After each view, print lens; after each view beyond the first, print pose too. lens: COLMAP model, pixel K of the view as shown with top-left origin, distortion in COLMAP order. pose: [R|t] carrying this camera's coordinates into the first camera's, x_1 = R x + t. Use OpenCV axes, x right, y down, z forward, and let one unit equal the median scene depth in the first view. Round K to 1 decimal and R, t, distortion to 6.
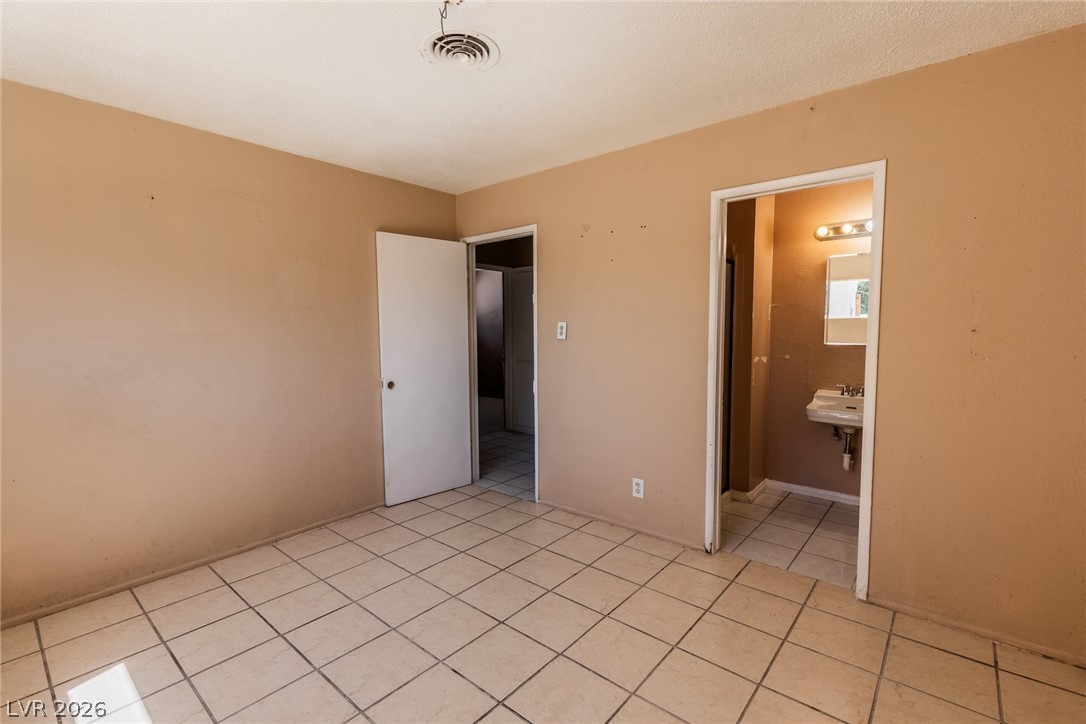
lens RADIAL K [[487.8, 0, 547.7], [0, 487.8, 362.6], [0, 0, 1]] dist [0.007360, -0.000217]
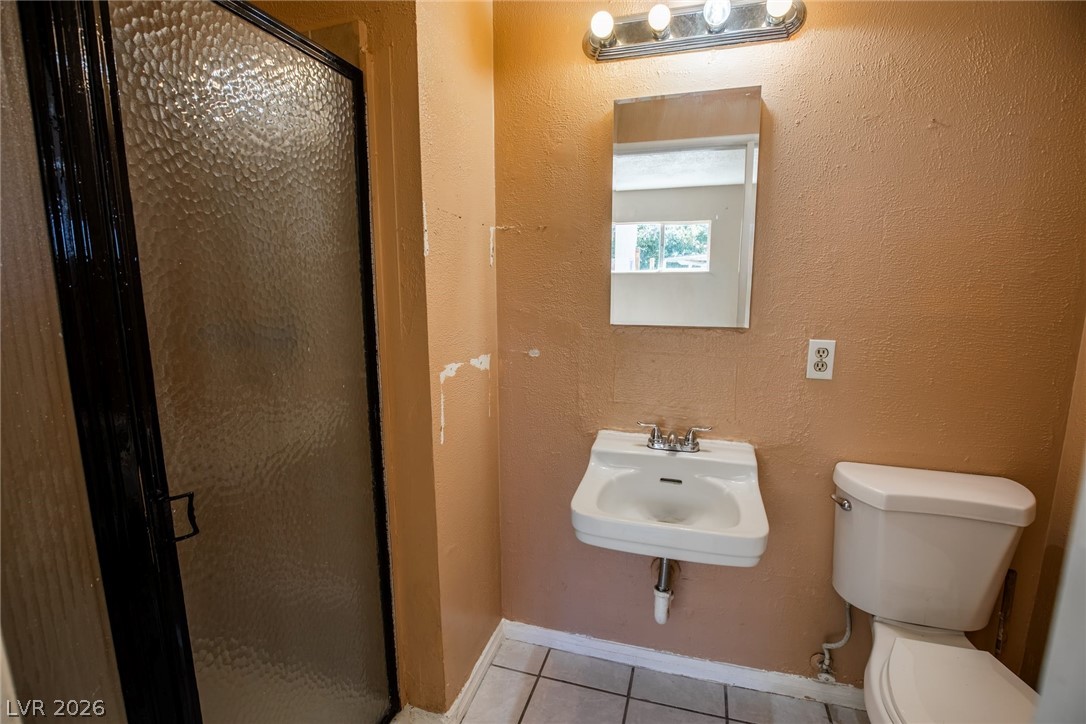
lens RADIAL K [[487.8, 0, 547.7], [0, 487.8, 362.6], [0, 0, 1]] dist [0.007360, -0.000217]
pose [[0.925226, -0.057804, 0.374988, 0.353279], [0.022999, 0.995054, 0.096641, -0.045443], [-0.378719, -0.080790, 0.921979, 0.627298]]
